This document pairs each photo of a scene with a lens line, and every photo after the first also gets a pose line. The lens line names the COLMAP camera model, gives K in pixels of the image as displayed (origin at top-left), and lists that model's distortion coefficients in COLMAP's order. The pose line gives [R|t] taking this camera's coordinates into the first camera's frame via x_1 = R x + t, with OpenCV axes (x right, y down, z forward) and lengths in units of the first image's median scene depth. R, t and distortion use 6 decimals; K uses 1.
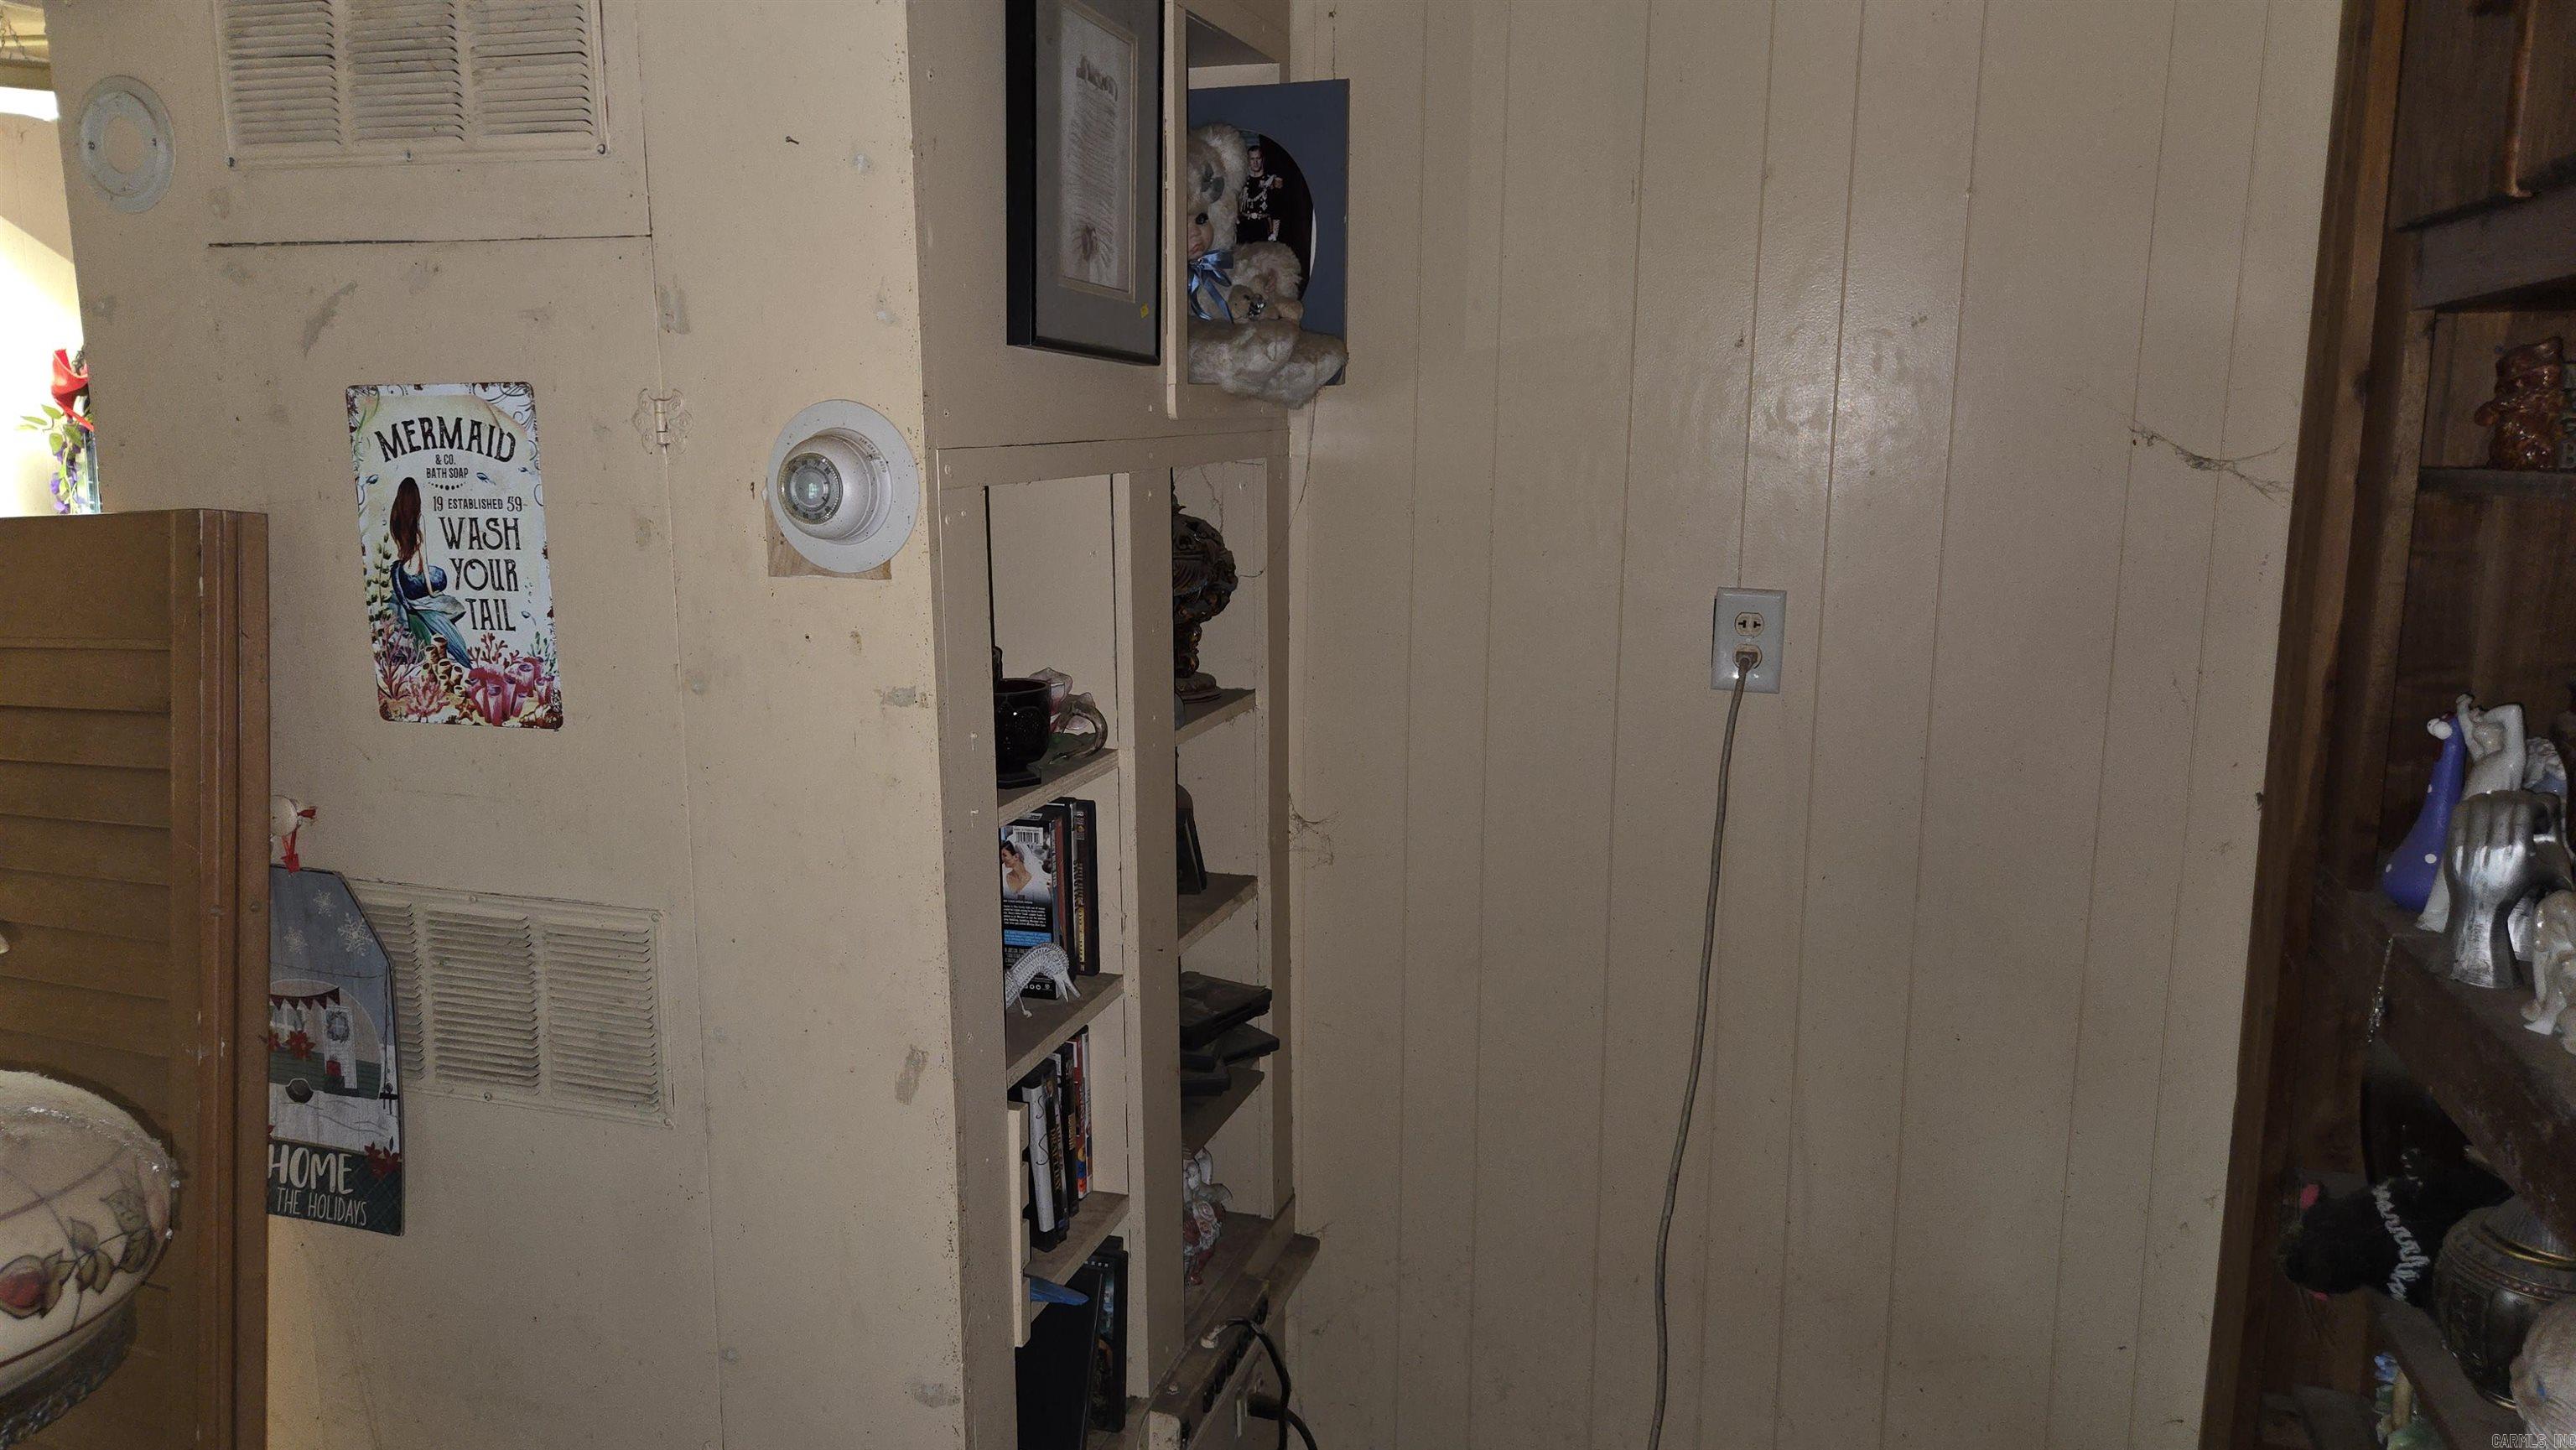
lens RADIAL K [[1691.4, 0, 1288.1], [0, 1691.4, 718.8], [0, 0, 1]] dist [-0.000140, -0.000152]
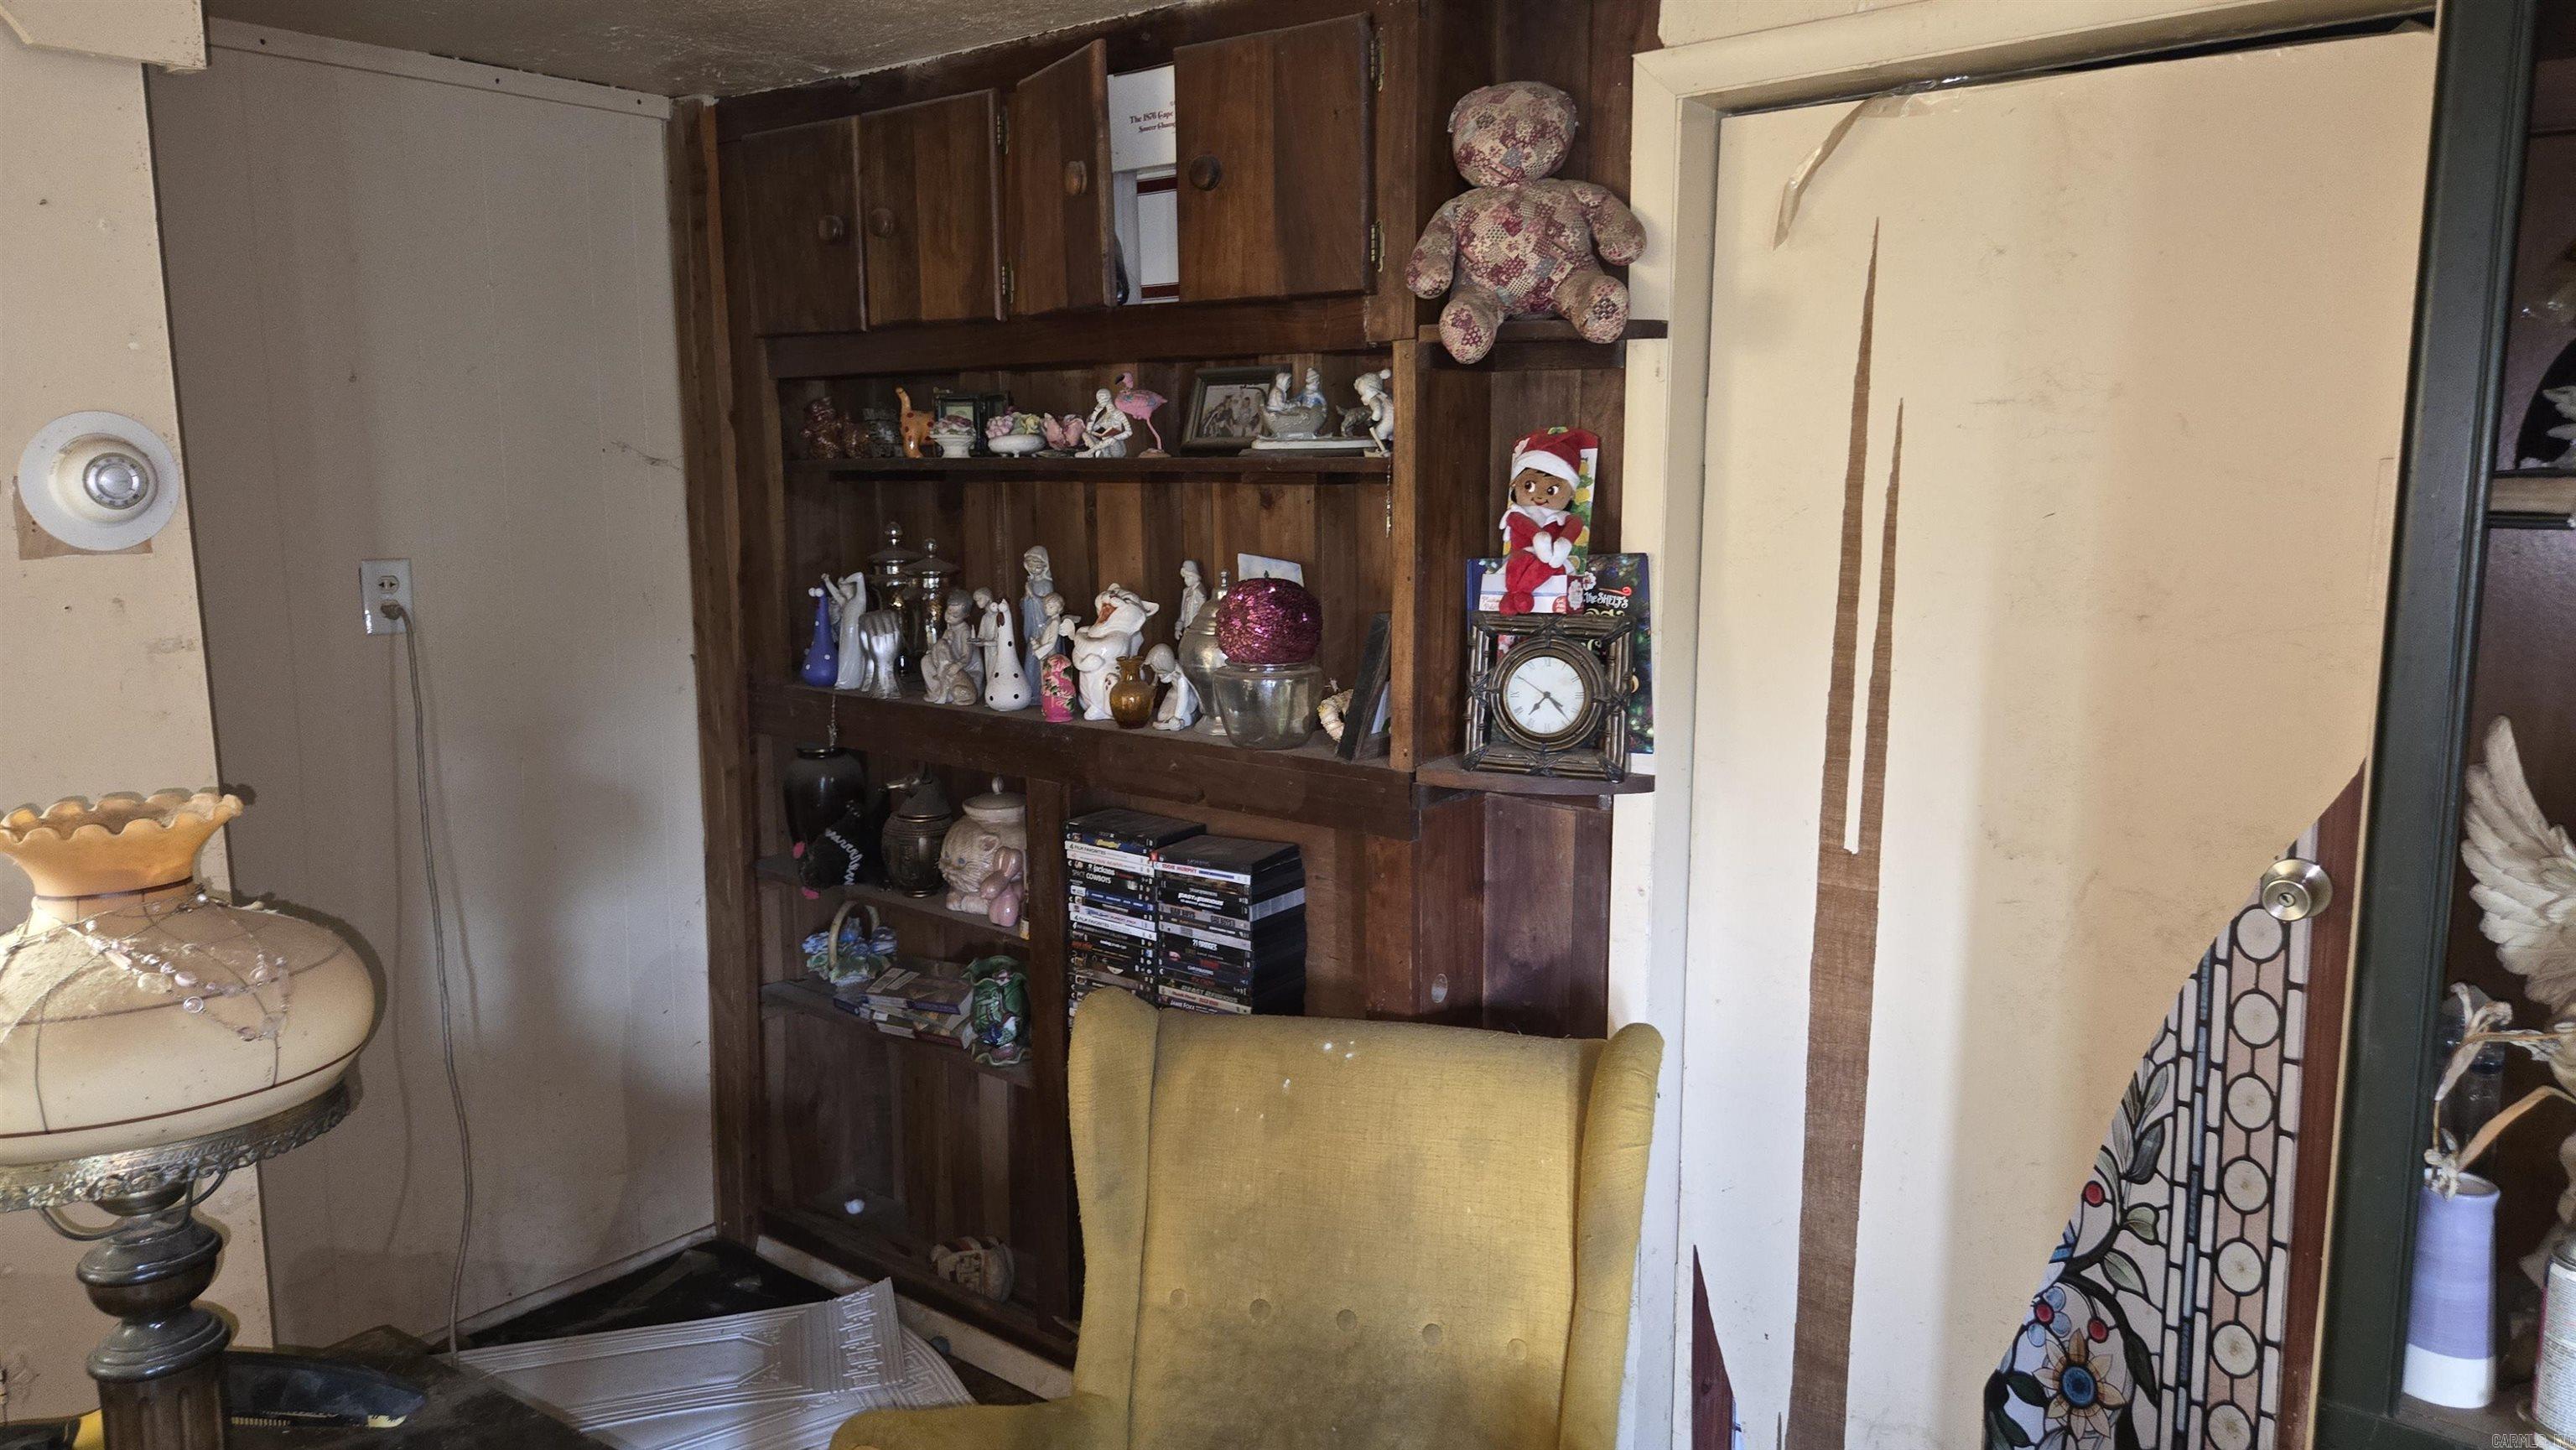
lens RADIAL K [[1691.4, 0, 1286.3], [0, 1691.4, 719.2], [0, 0, 1]] dist [-0.000140, -0.000152]
pose [[0.343616, -0.149569, 0.927123, -1.047901], [0.164717, 0.981530, 0.097298, 0.052650], [-0.924552, 0.119280, 0.361907, -0.220513]]
